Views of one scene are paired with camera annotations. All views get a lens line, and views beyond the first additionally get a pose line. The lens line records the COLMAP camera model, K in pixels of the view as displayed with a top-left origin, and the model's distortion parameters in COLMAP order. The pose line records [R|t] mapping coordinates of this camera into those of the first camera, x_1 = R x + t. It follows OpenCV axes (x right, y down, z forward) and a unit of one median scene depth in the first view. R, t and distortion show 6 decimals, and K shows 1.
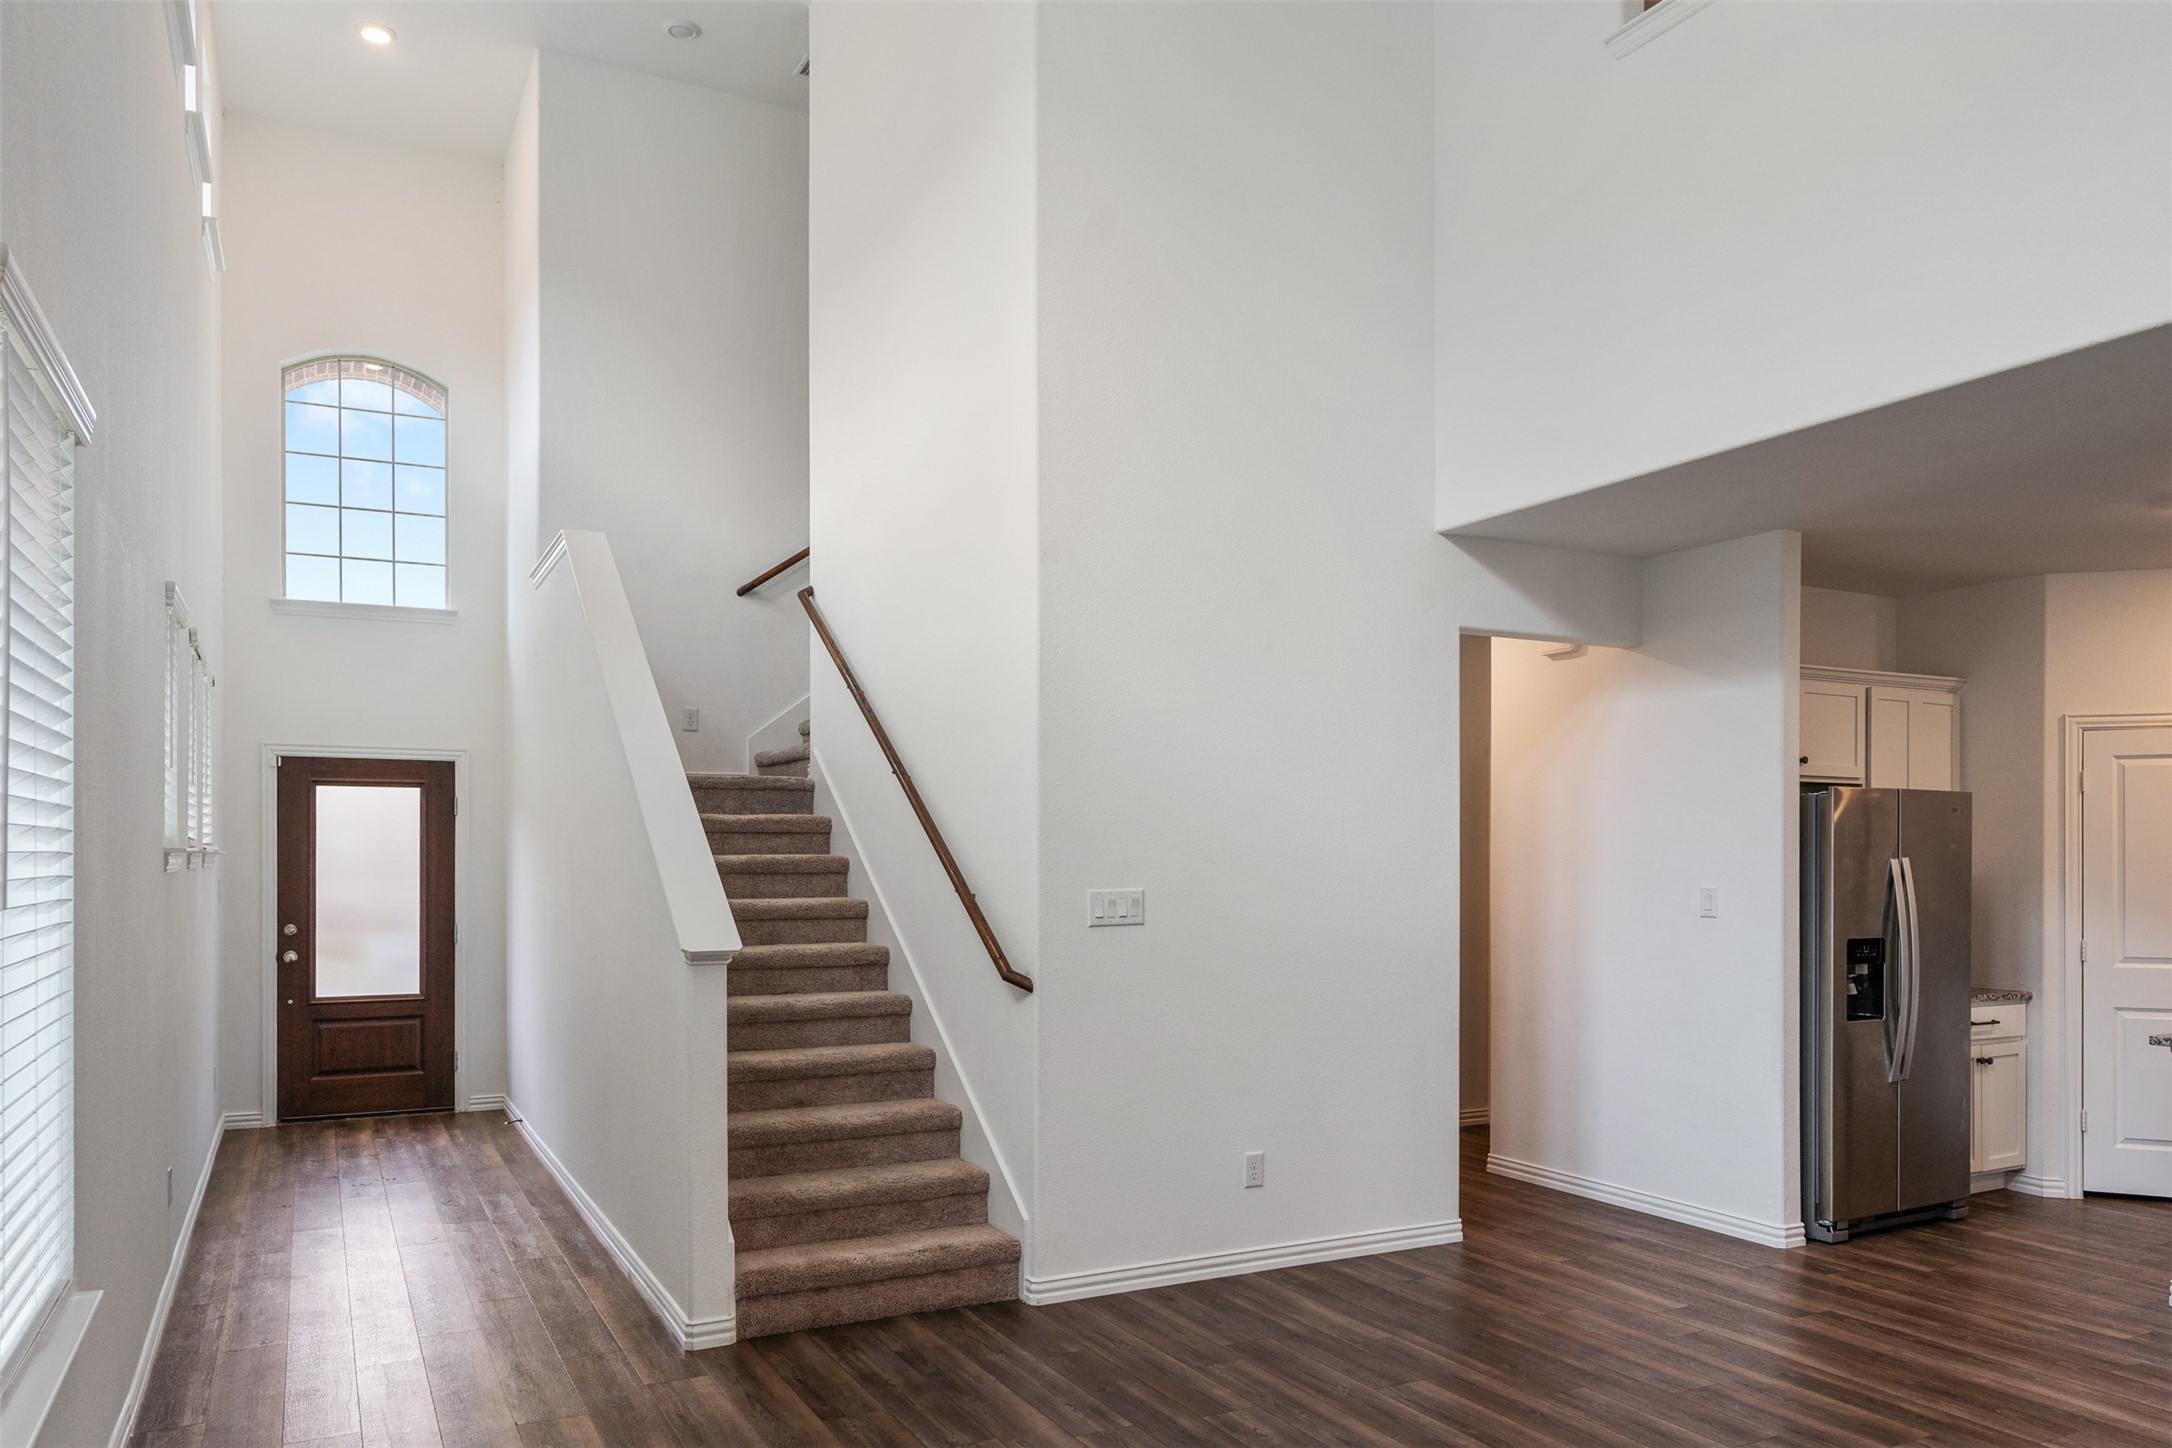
lens RADIAL K [[1488.8, 0, 1089.9], [0, 1488.8, 846.1], [0, 0, 1]] dist [-0.001879, 0.001653]
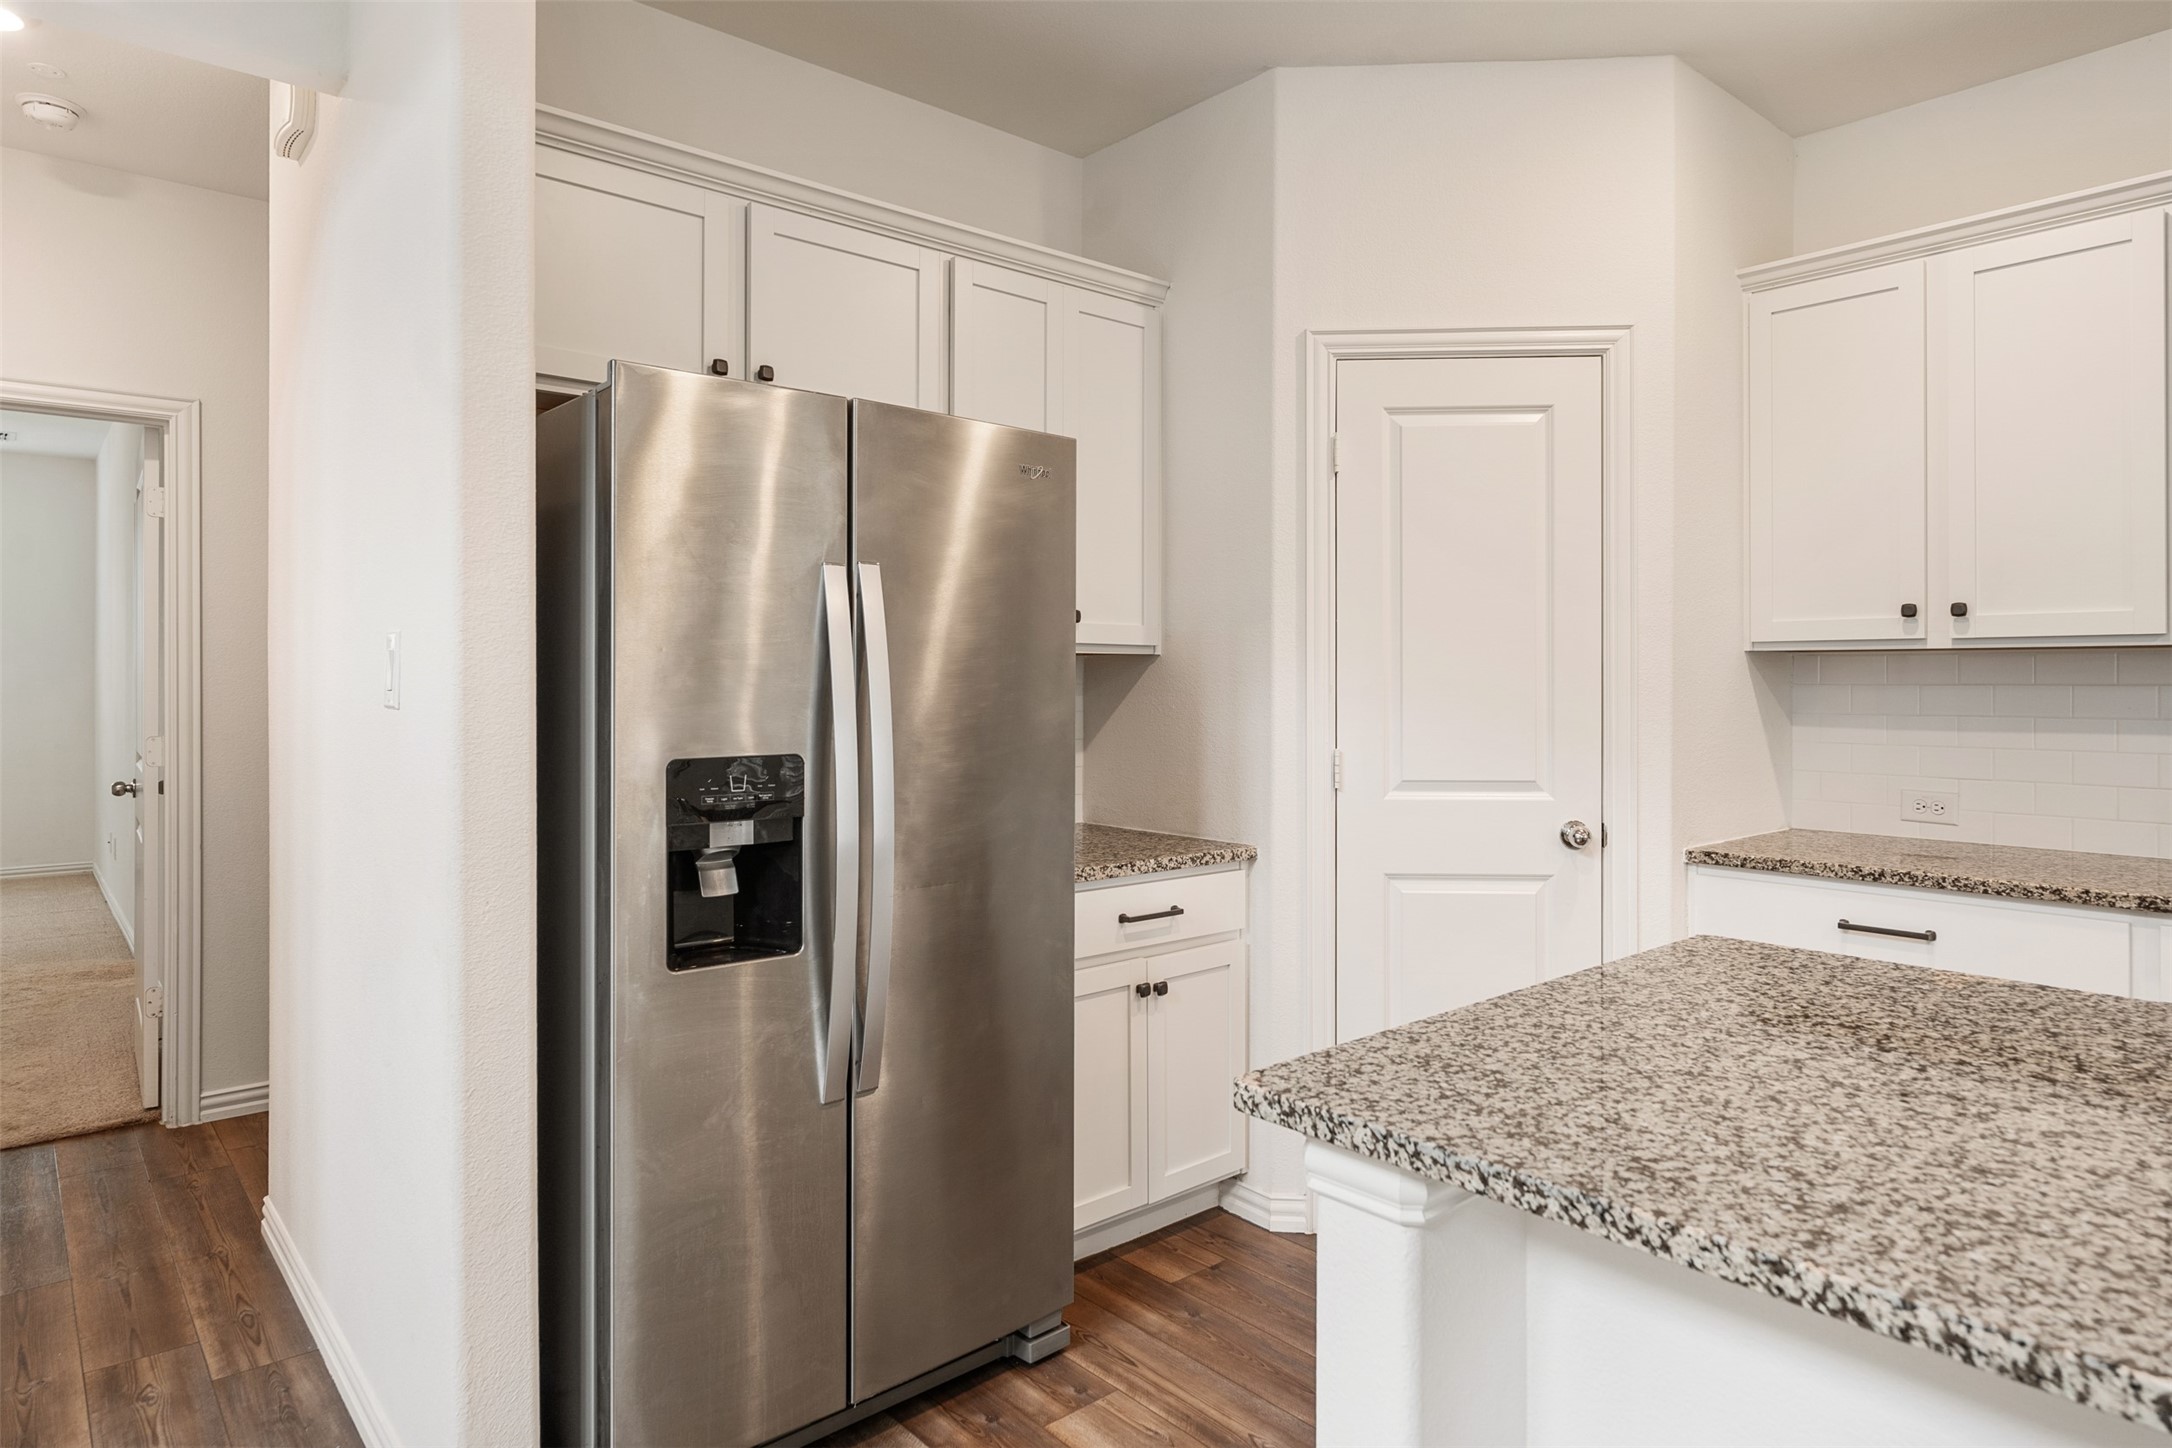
lens RADIAL K [[1276.2, 0, 1085.3], [0, 1276.2, 672.1], [0, 0, 1]] dist [0.002748, 0.000667]
pose [[0.974147, -0.000303, 0.225916, 0.552329], [-0.000454, 0.999994, 0.003299, 0.038970], [-0.225915, -0.003316, 0.974141, 0.664602]]
